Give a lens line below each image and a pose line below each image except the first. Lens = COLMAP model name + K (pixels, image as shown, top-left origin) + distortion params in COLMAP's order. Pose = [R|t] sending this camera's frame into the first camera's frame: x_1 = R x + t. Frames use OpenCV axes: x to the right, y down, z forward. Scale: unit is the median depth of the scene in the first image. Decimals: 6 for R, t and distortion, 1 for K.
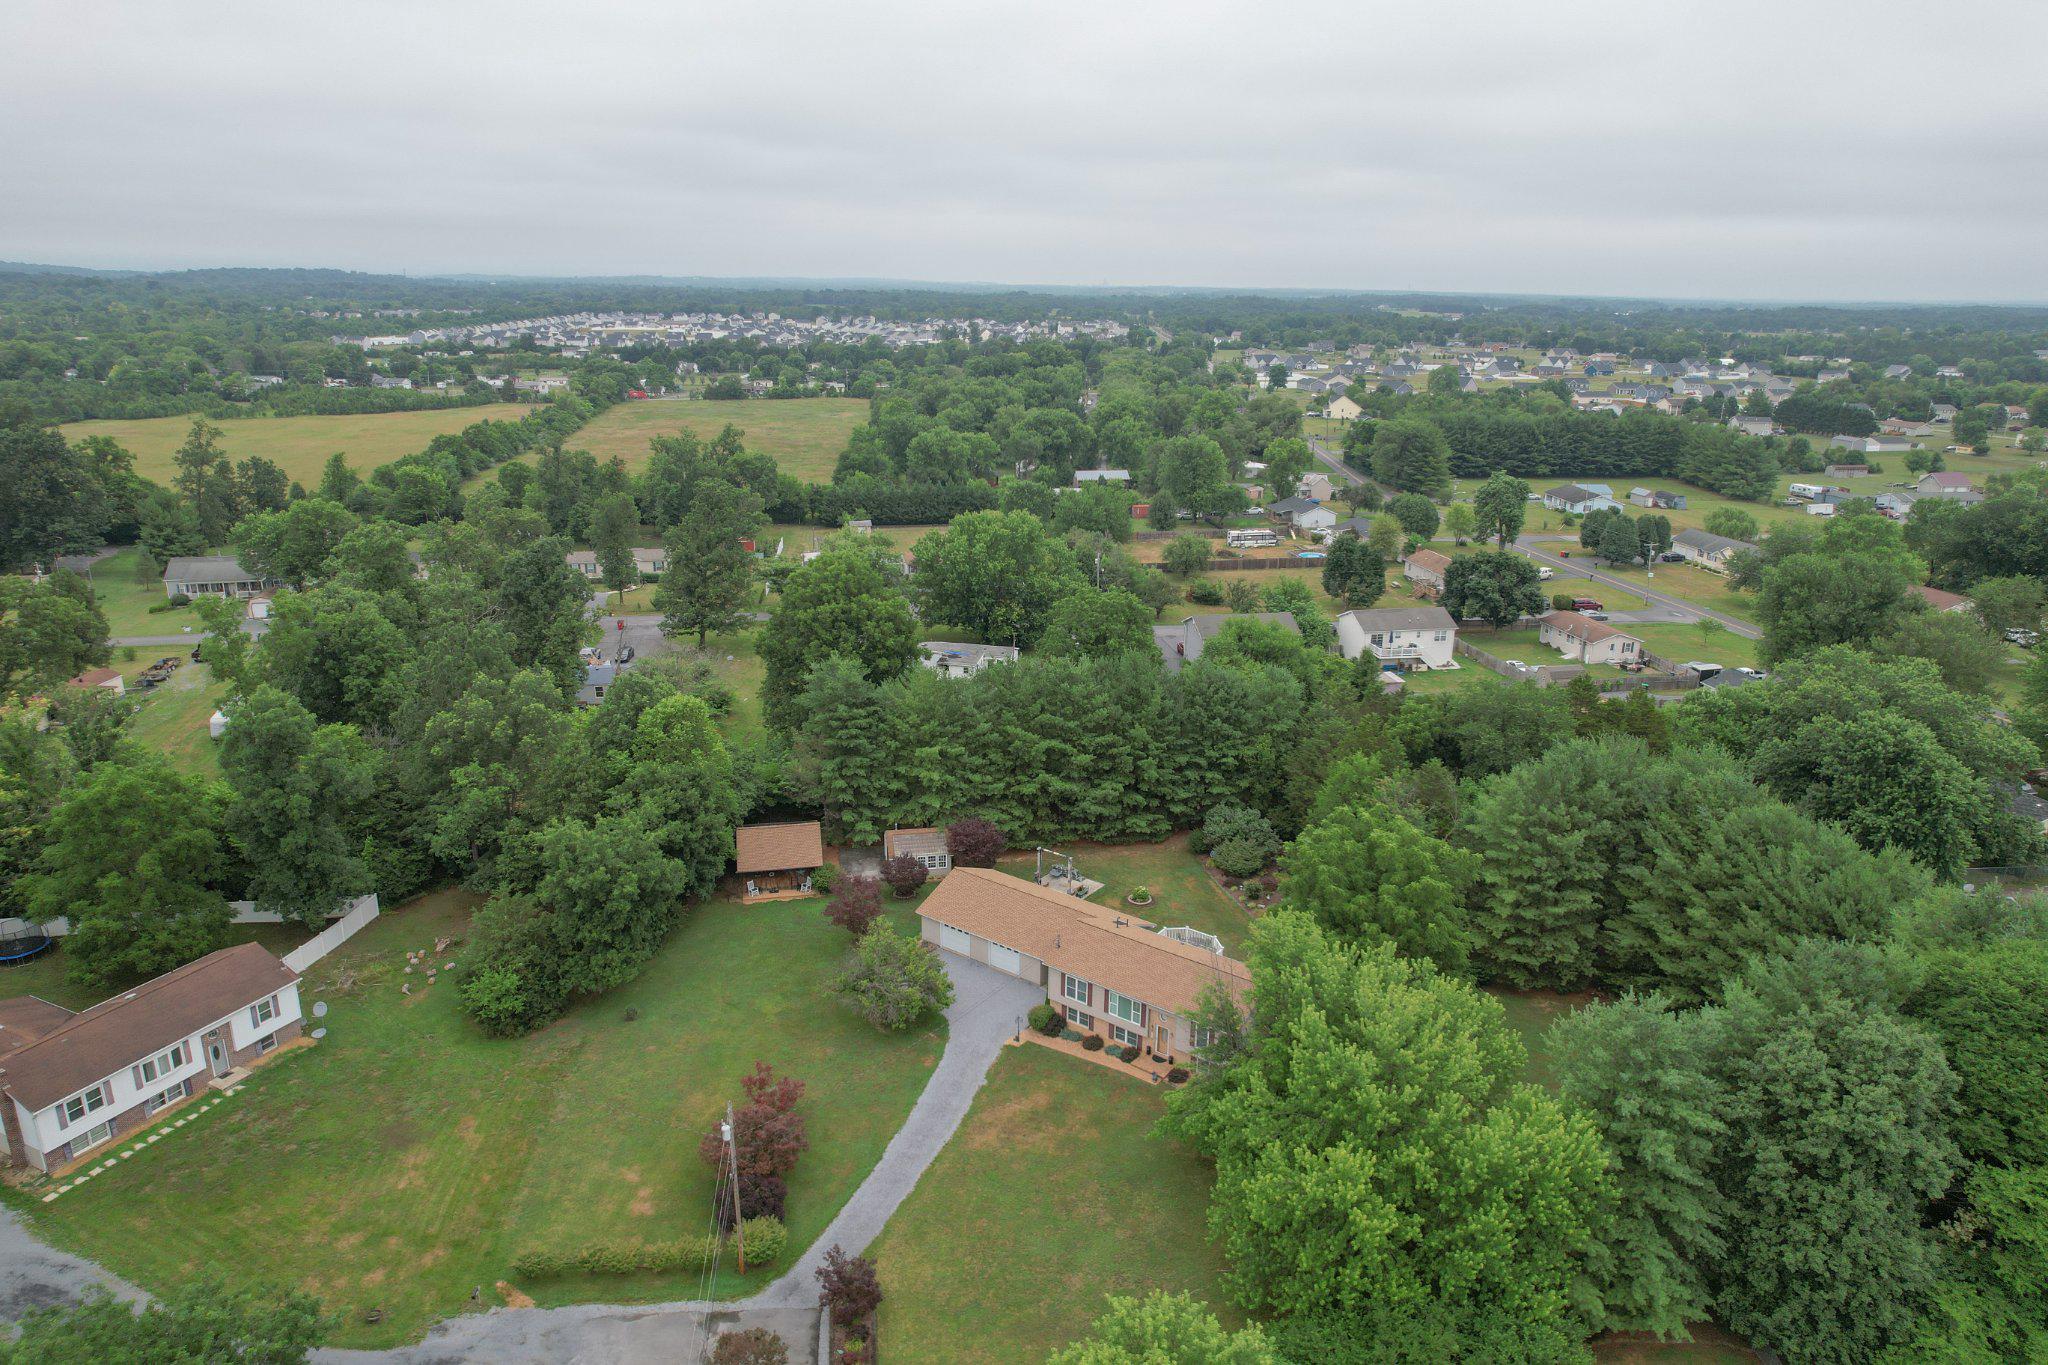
lens RADIAL K [[1312.0, 0, 1028.4], [0, 1312.0, 675.3], [0, 0, 1]] dist [-0.072411, 0.070129]
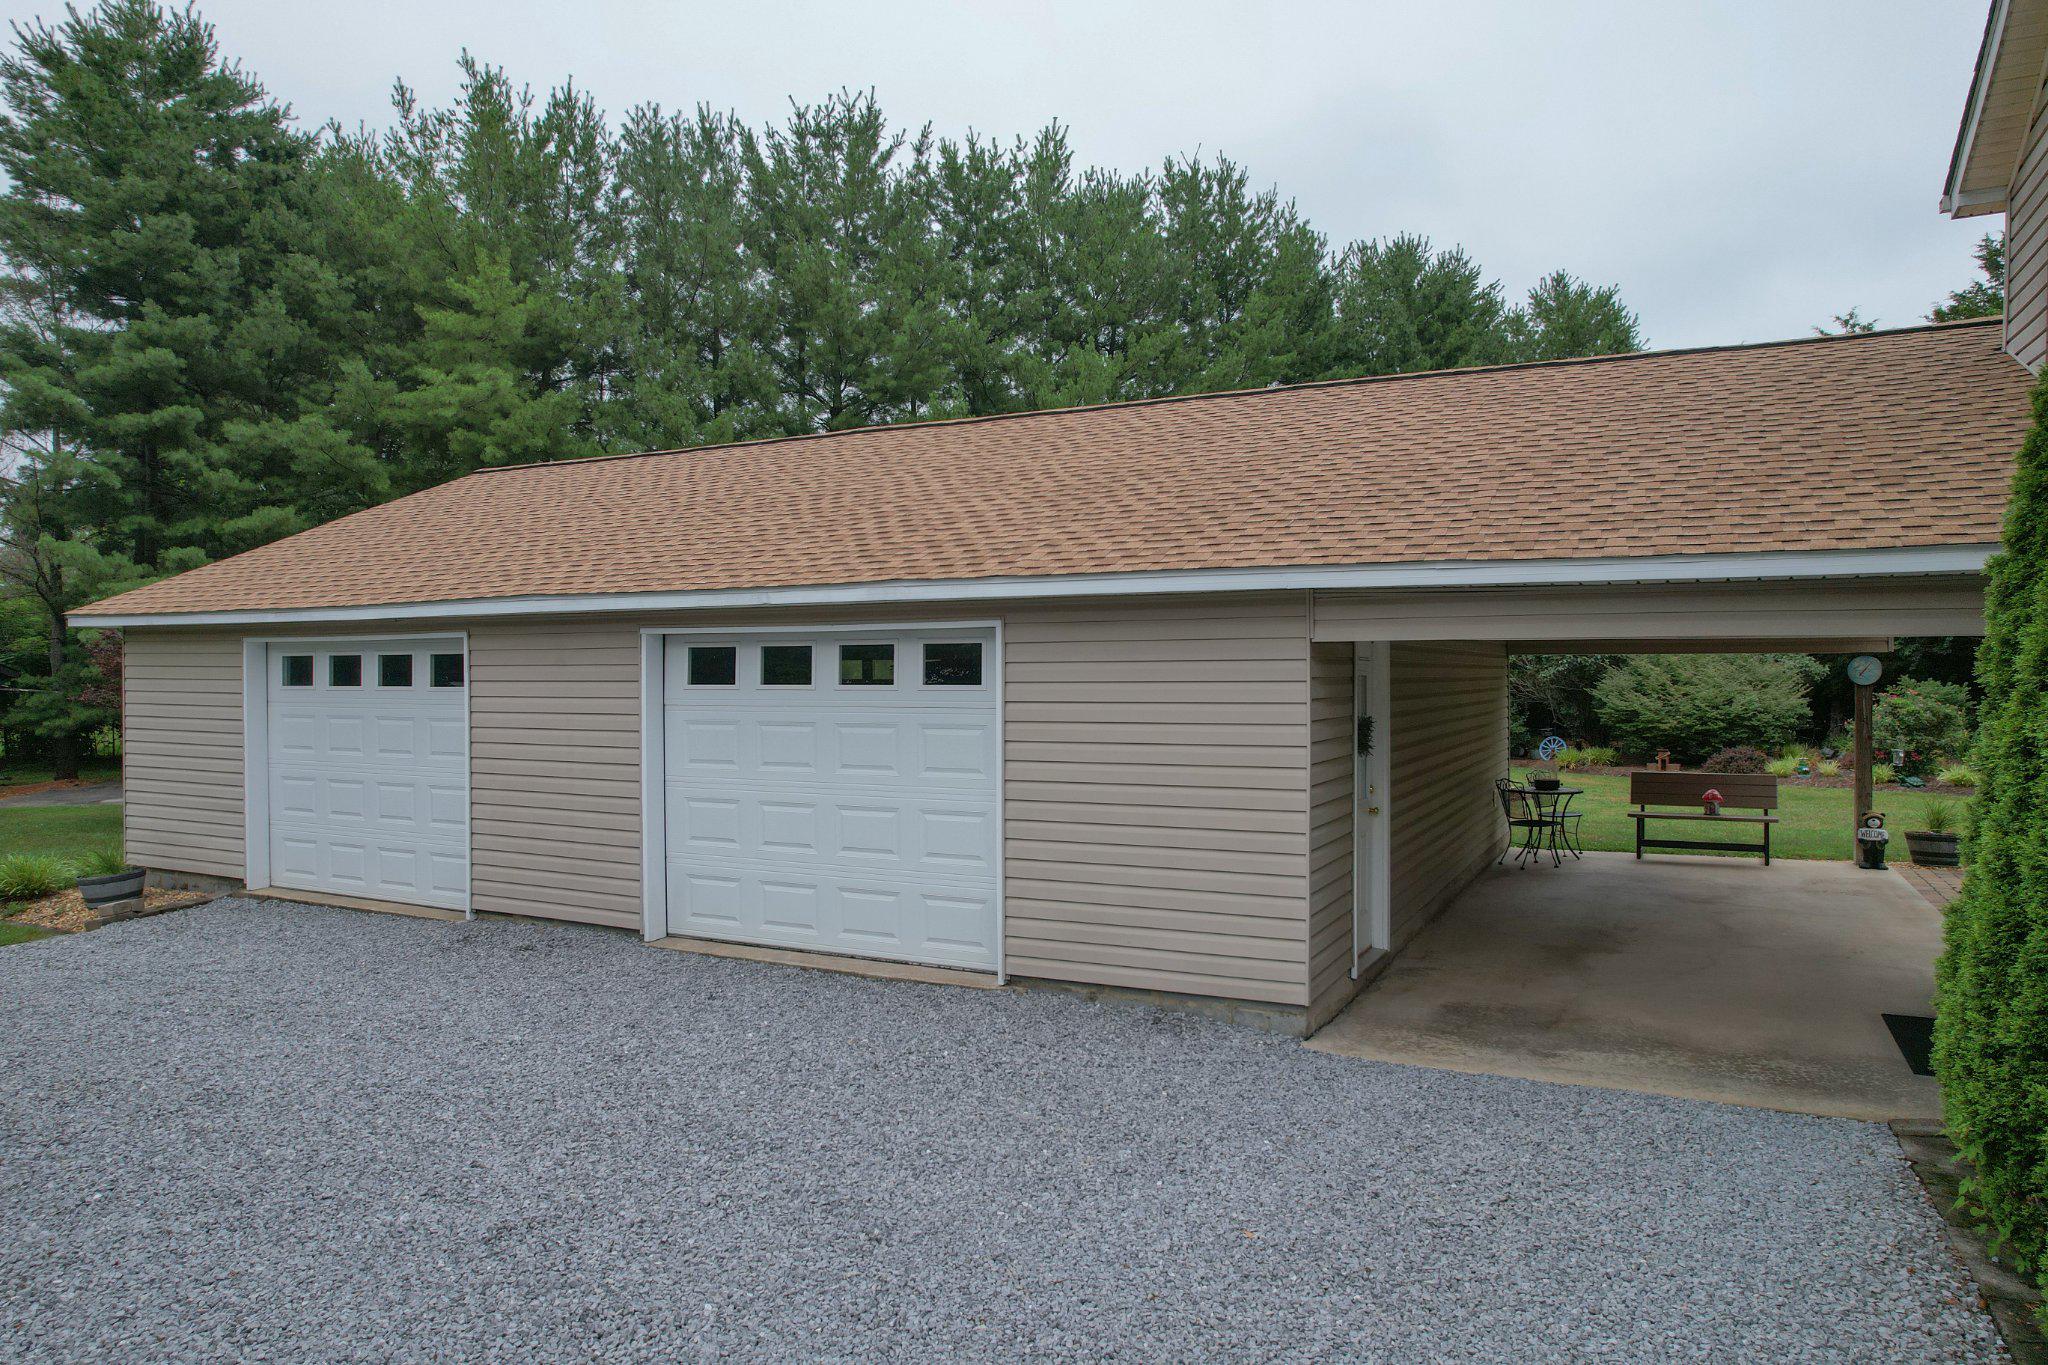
lens RADIAL K [[1312.0, 0, 1028.4], [0, 1312.0, 675.3], [0, 0, 1]] dist [-0.072411, 0.070129]
pose [[0.985919, -0.009618, 0.166948, -0.020680], [0.058794, 0.954542, -0.292222, 0.262269], [-0.156548, 0.297922, 0.941666, 1.015478]]
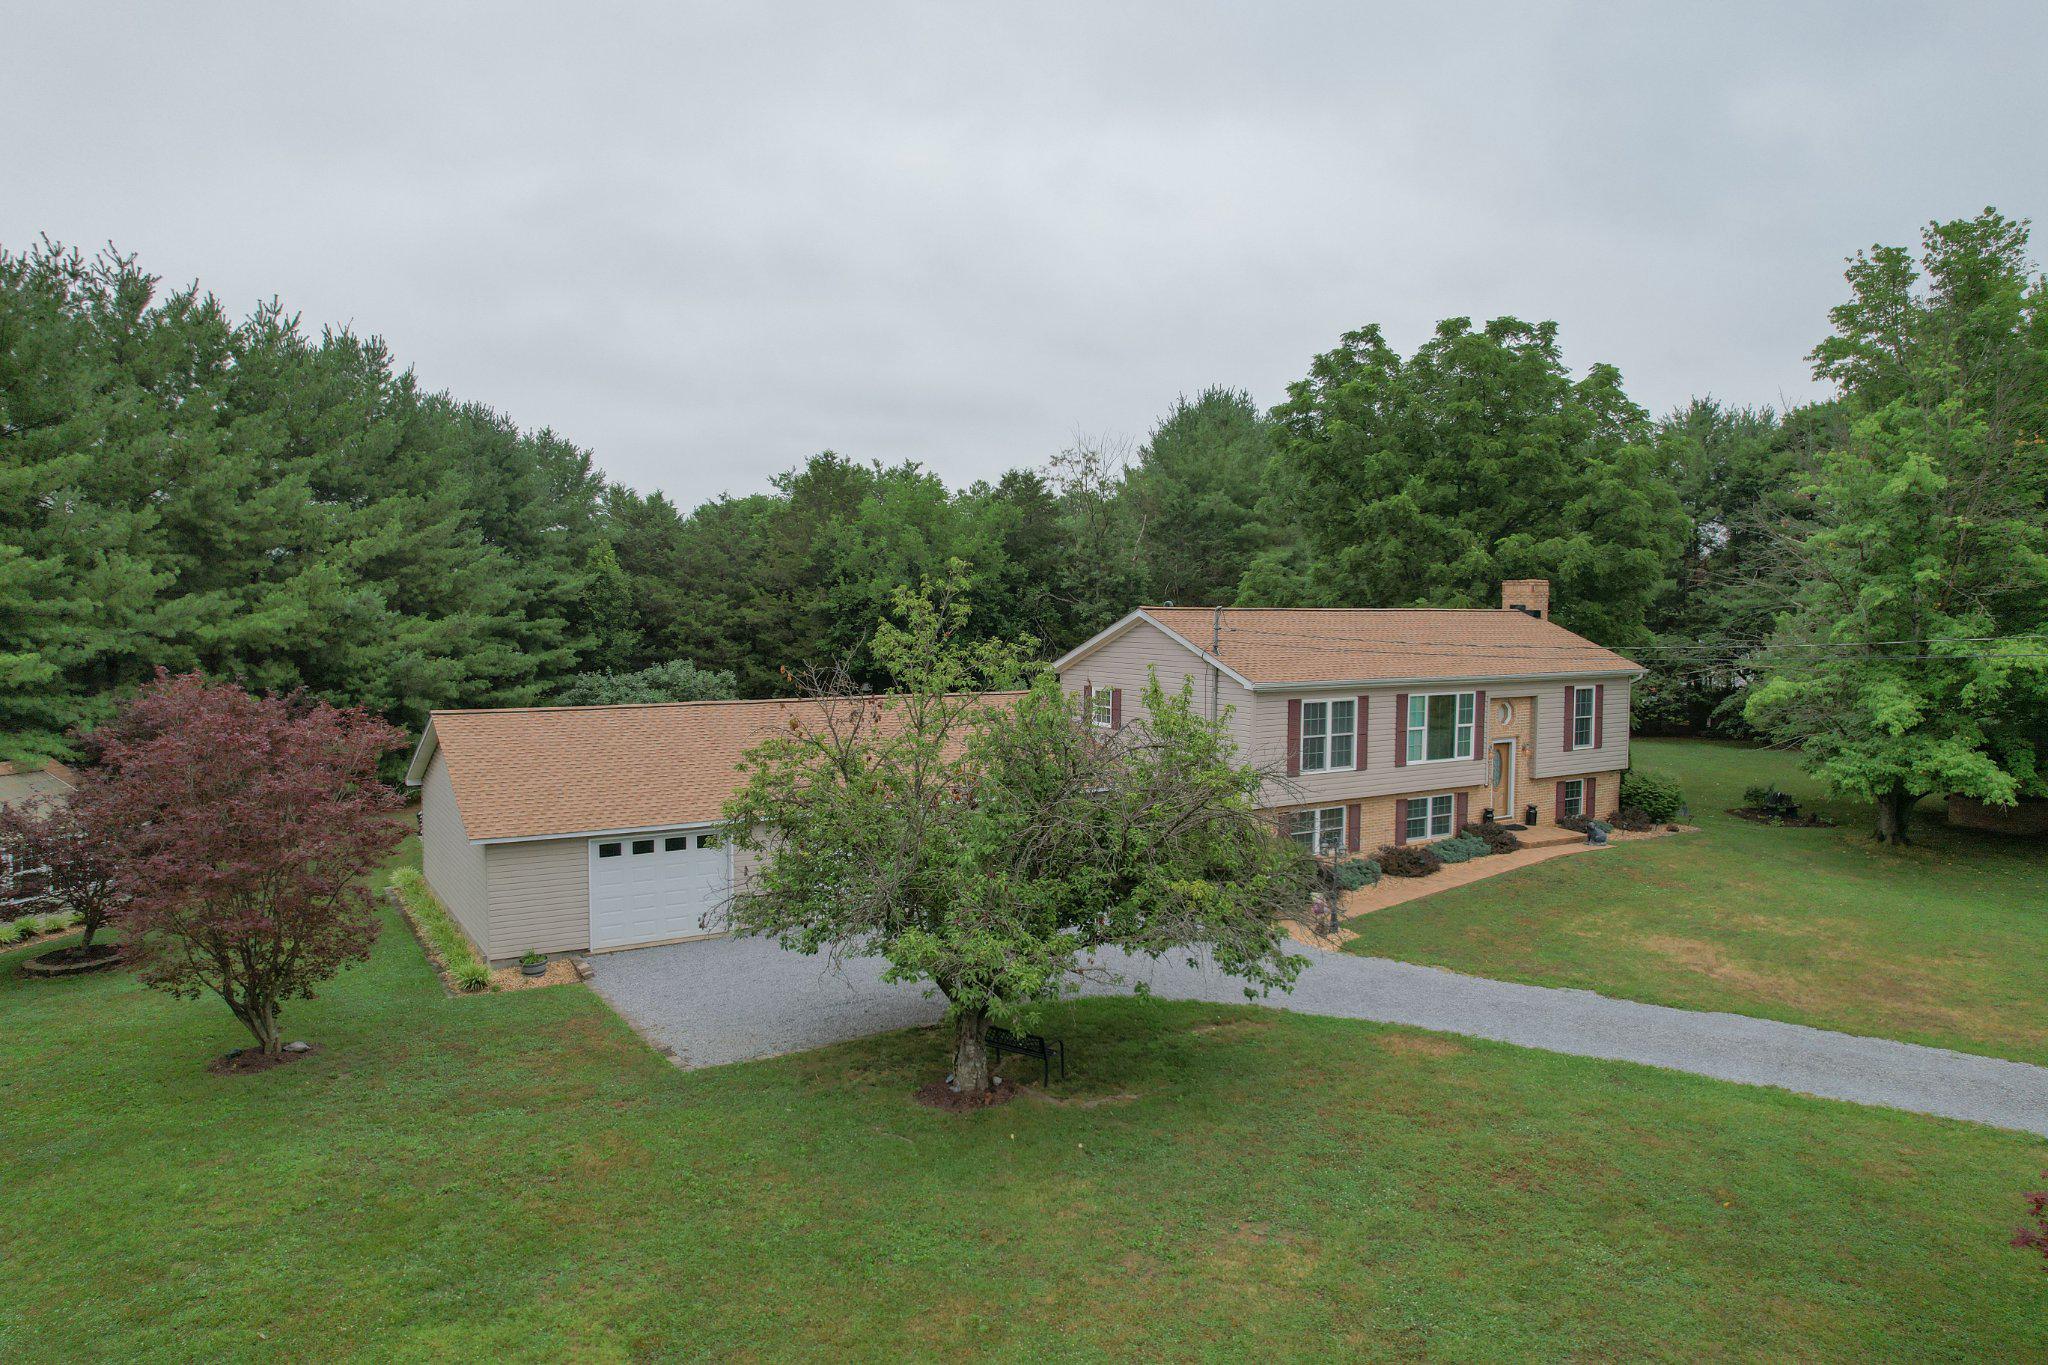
lens RADIAL K [[1312.0, 0, 1028.4], [0, 1312.0, 675.3], [0, 0, 1]] dist [-0.072411, 0.070129]
pose [[0.358464, -0.057127, 0.931794, -0.309464], [0.275952, 0.960007, -0.047303, 0.221772], [-0.891826, 0.274087, 0.359892, 0.948611]]
